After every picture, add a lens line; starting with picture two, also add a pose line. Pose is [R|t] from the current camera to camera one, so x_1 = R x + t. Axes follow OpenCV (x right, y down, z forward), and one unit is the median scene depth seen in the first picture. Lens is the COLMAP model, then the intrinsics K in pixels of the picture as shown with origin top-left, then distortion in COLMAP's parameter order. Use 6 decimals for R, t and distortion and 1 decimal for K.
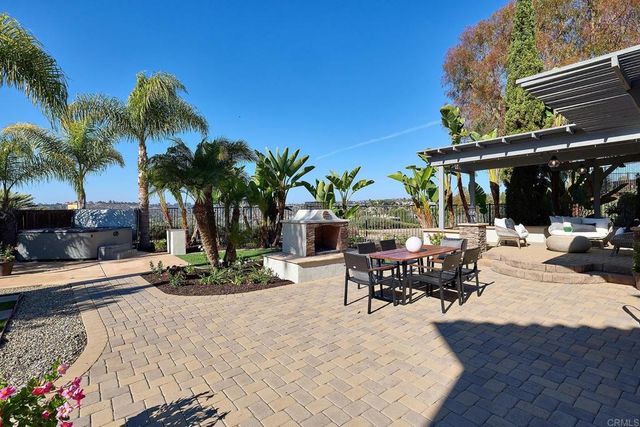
lens RADIAL K [[298.5, 0, 319.3], [0, 298.5, 213.9], [0, 0, 1]] dist [-0.000785, 0.000504]
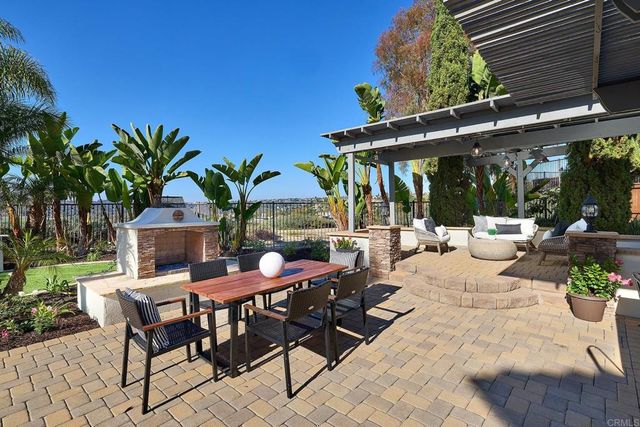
lens RADIAL K [[307.0, 0, 318.6], [0, 307.0, 211.9], [0, 0, 1]] dist [0.002655, -0.000533]
pose [[0.984455, -0.002477, 0.175621, 0.152781], [0.002349, 0.999997, 0.000934, -0.003806], [-0.175622, -0.000507, 0.984457, 0.179002]]
